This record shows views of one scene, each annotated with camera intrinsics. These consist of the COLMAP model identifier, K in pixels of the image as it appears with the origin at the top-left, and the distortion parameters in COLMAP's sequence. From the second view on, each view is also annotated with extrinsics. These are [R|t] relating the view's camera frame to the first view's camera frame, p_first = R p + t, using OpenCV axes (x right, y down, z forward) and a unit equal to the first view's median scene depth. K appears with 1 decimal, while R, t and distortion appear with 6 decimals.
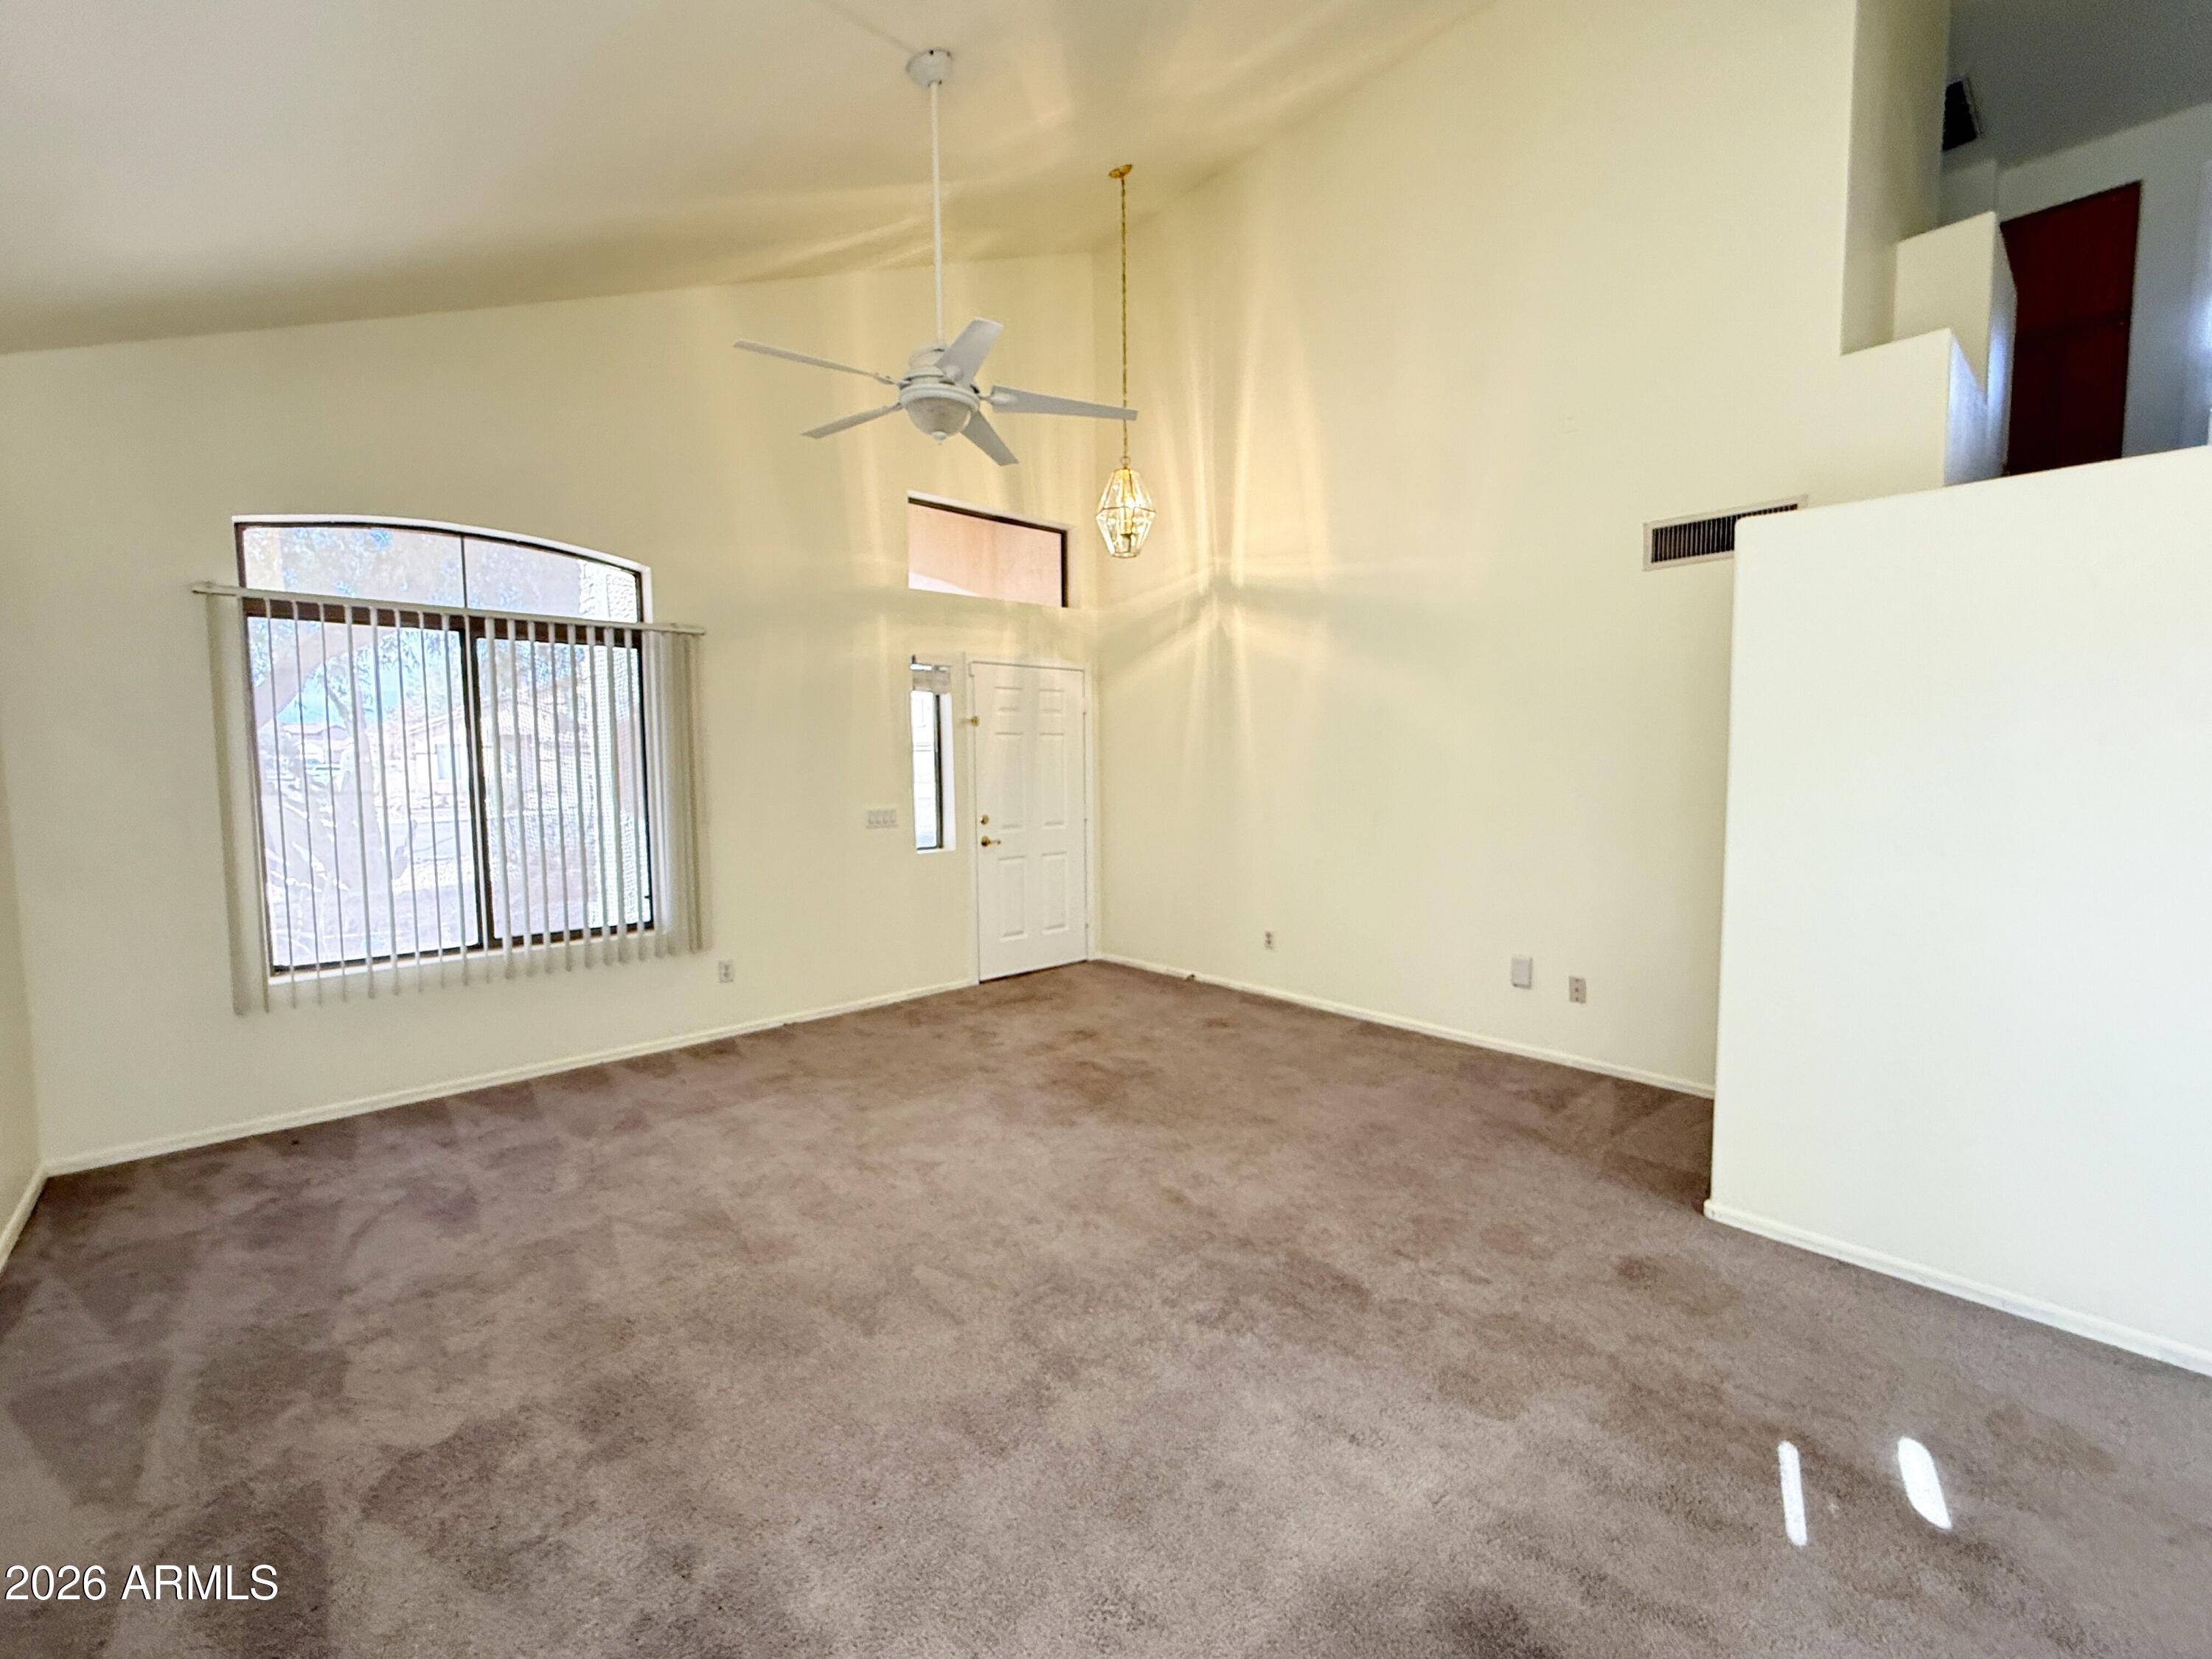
lens RADIAL K [[919.6, 0, 1109.7], [0, 919.6, 828.4], [0, 0, 1]] dist [-0.000375, -0.000330]
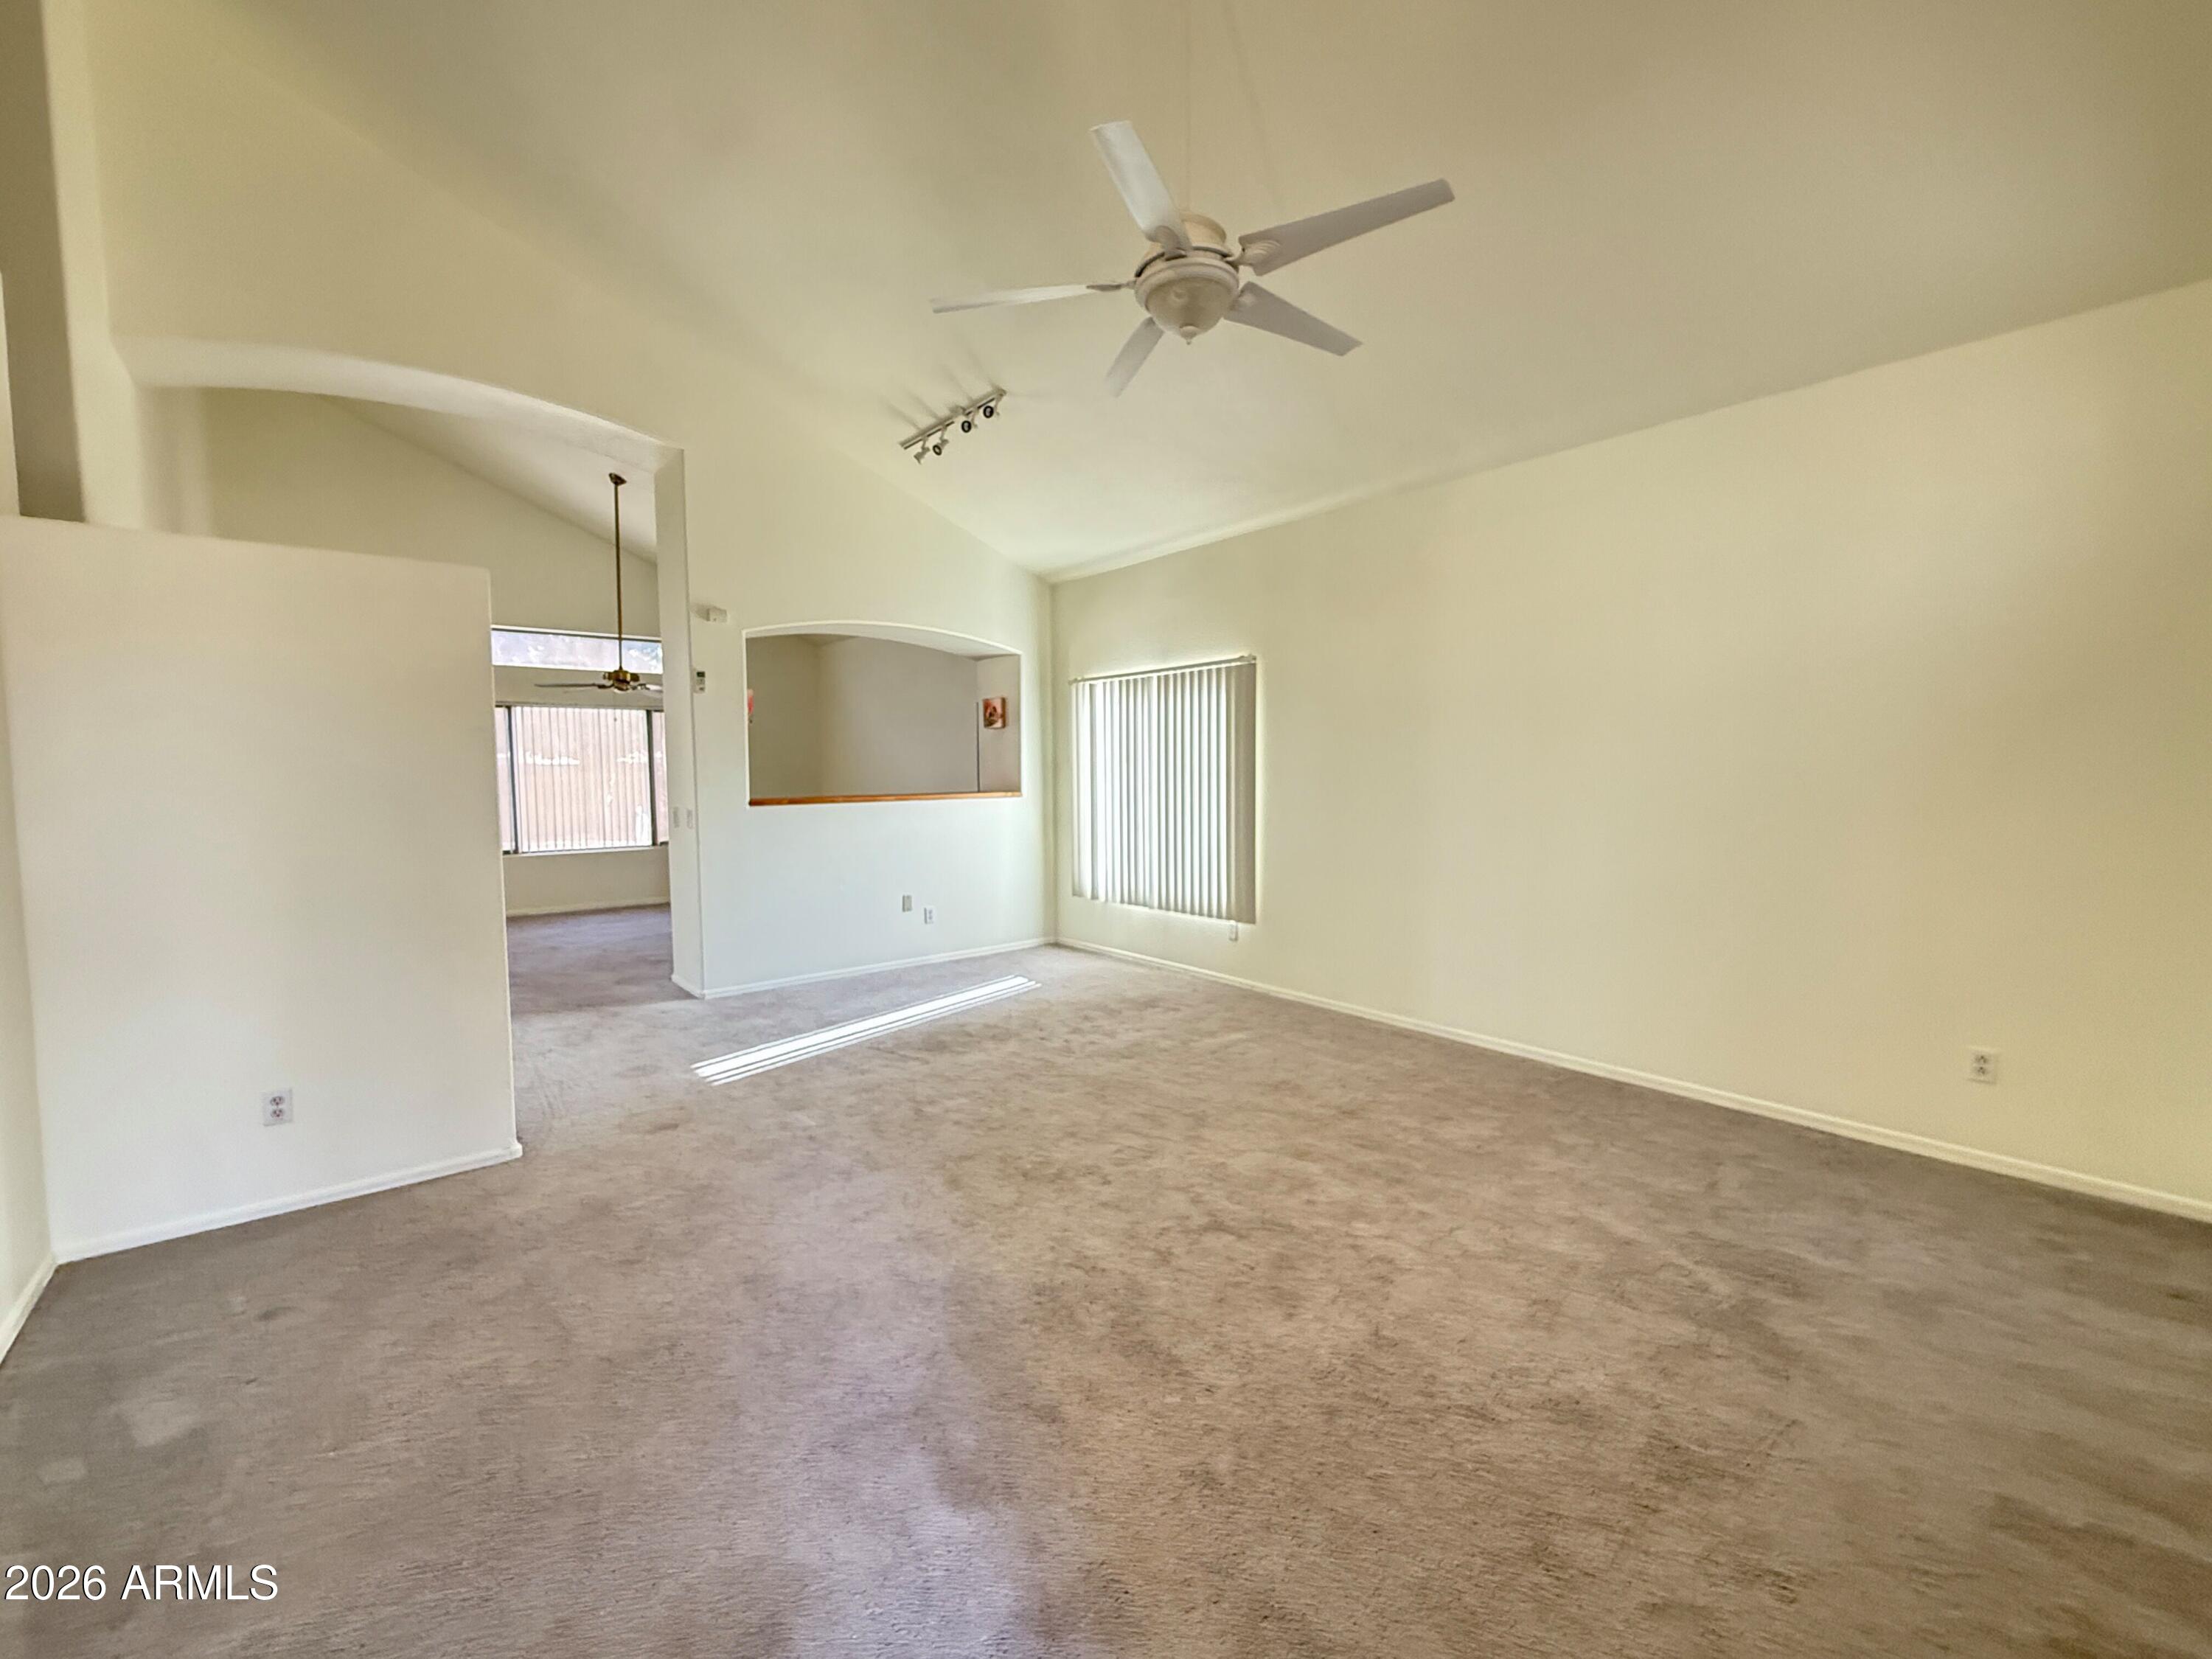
lens RADIAL K [[919.6, 0, 1109.7], [0, 919.6, 828.4], [0, 0, 1]] dist [-0.000375, -0.000330]
pose [[-0.998202, 0.014718, 0.058108, -0.129926], [0.022707, 0.989986, 0.139325, -0.103743], [-0.055476, 0.140394, -0.988540, 1.514005]]
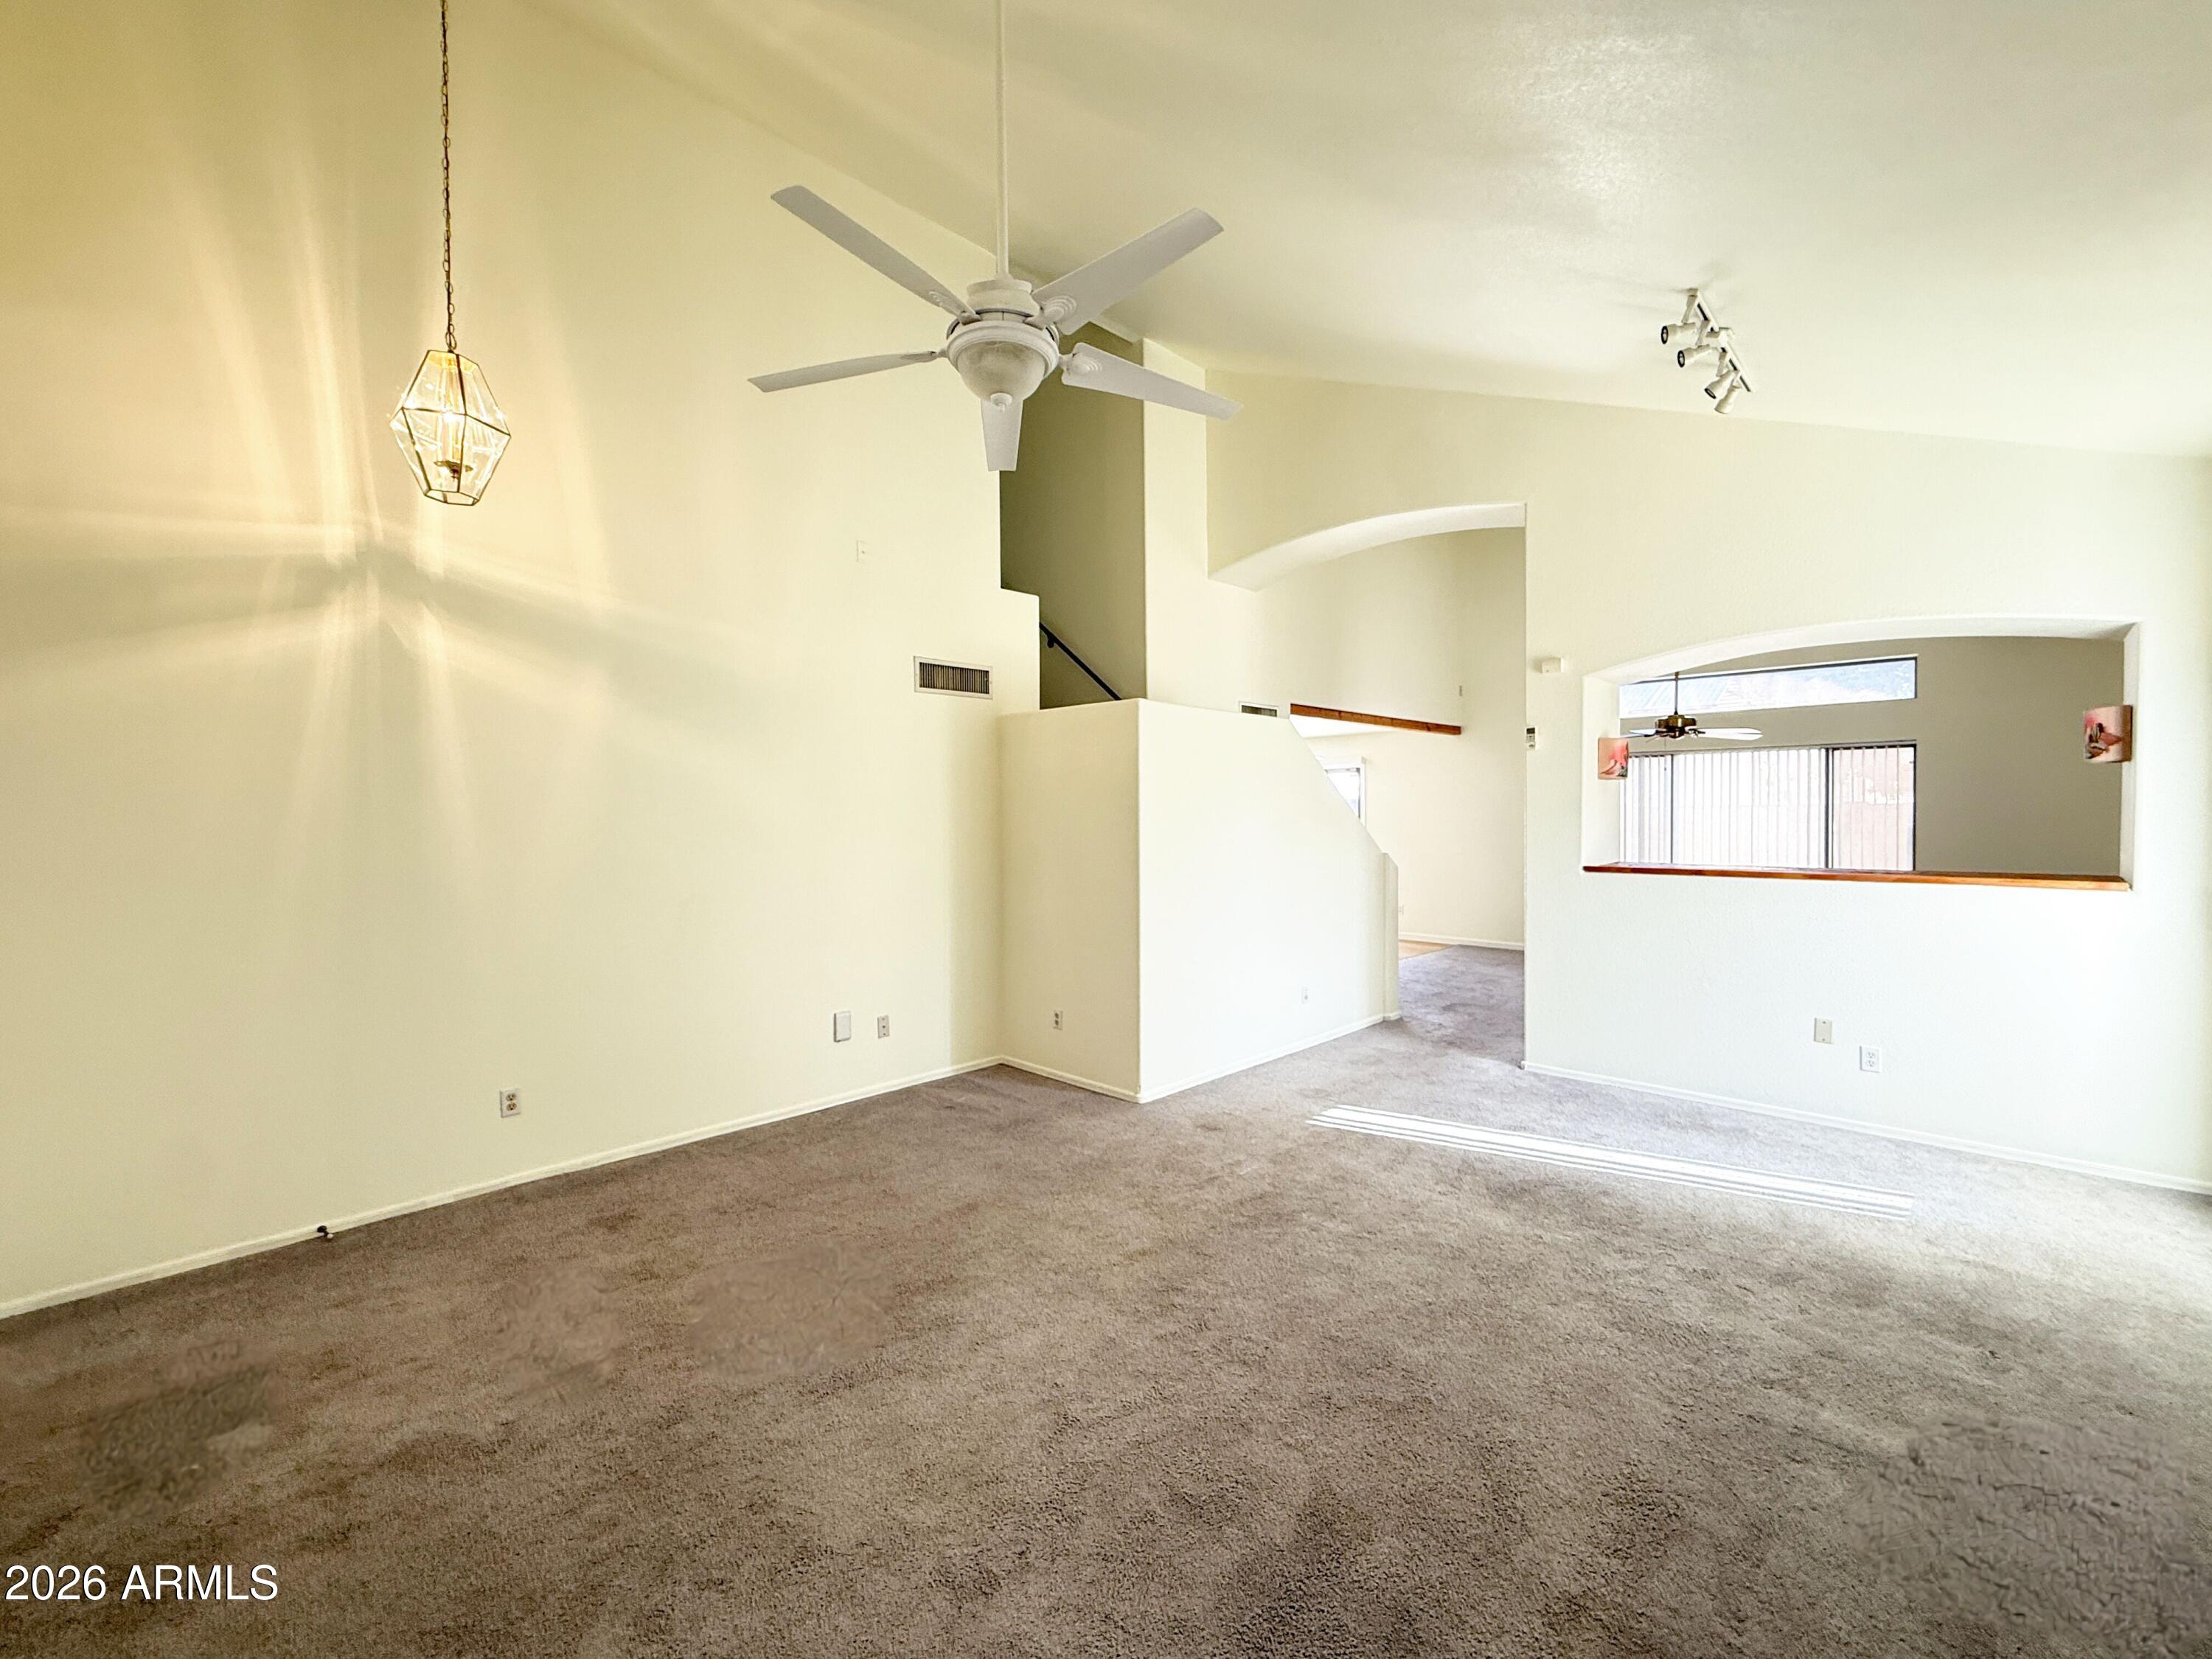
lens RADIAL K [[919.6, 0, 1109.7], [0, 919.6, 828.4], [0, 0, 1]] dist [-0.000375, -0.000330]
pose [[-0.051828, -0.009623, 0.998610, -0.757179], [0.080506, 0.996659, 0.013782, -0.080925], [-0.995406, 0.081109, -0.050880, 0.810674]]
